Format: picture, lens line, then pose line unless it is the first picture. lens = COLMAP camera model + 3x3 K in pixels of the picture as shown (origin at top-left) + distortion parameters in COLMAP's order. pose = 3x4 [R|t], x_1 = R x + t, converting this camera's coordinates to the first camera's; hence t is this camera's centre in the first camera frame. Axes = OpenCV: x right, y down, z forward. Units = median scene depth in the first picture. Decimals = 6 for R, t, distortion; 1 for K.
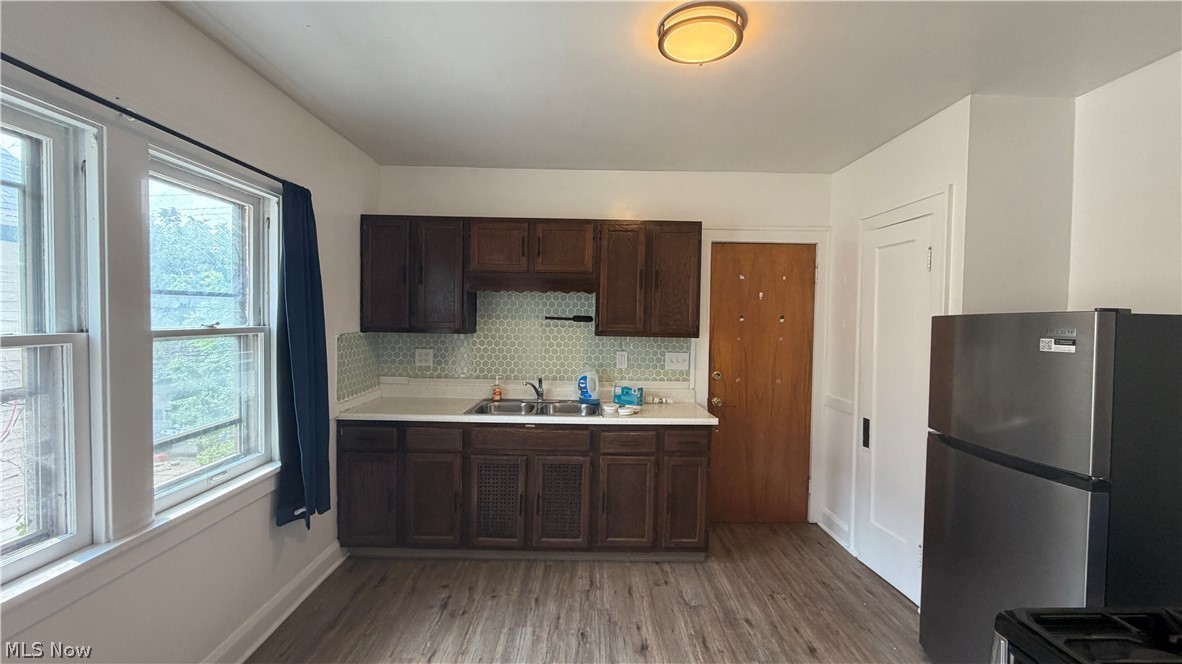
lens RADIAL K [[472.7, 0, 589.0], [0, 472.7, 330.1], [0, 0, 1]] dist [0.000144, -0.000108]
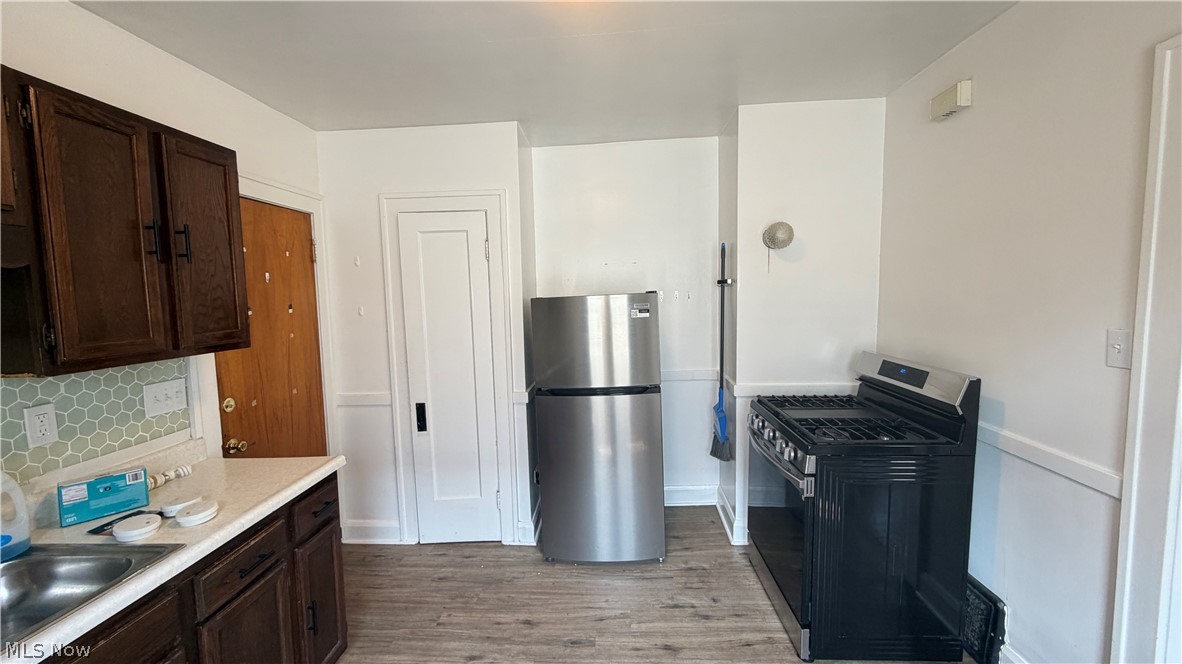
lens RADIAL K [[472.7, 0, 588.0], [0, 472.7, 330.3], [0, 0, 1]] dist [0.000144, -0.000108]
pose [[0.071890, -0.099194, 0.992468, -0.327933], [0.055772, 0.993885, 0.095296, -0.037436], [-0.995852, 0.048502, 0.076983, 0.507104]]
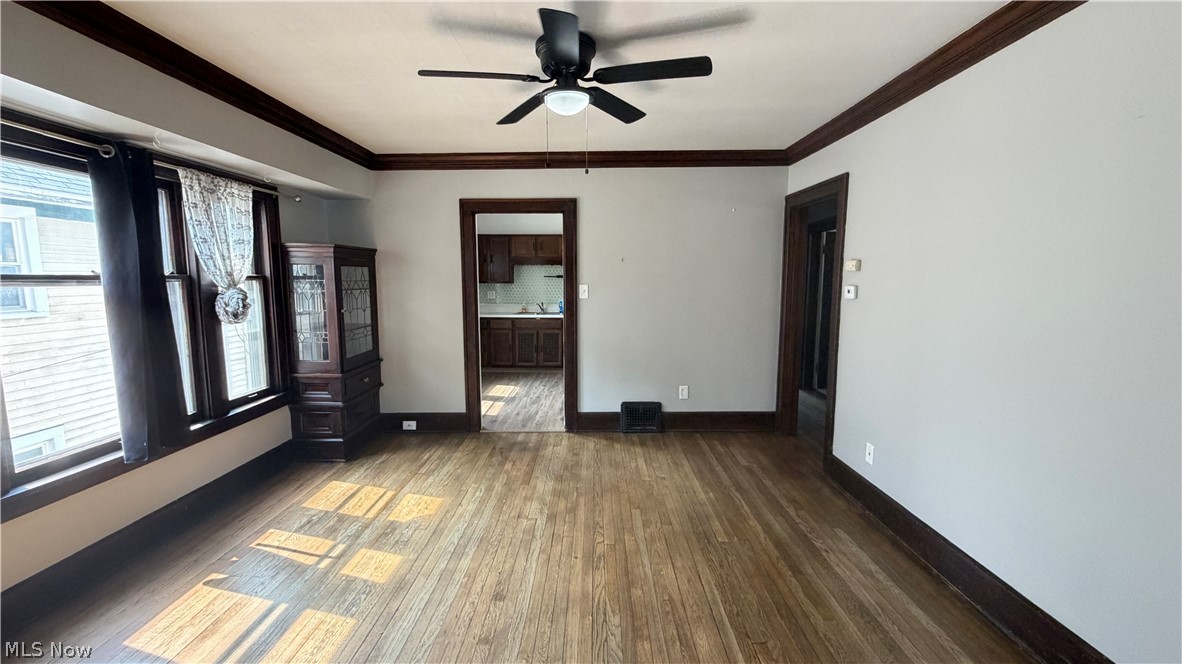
lens RADIAL K [[472.7, 0, 594.4], [0, 472.7, 328.6], [0, 0, 1]] dist [0.000144, -0.000108]
pose [[0.999745, -0.011986, -0.019147, 0.222822], [0.013689, 0.995719, 0.091408, 0.023294], [0.017969, -0.091647, 0.995629, -1.506111]]
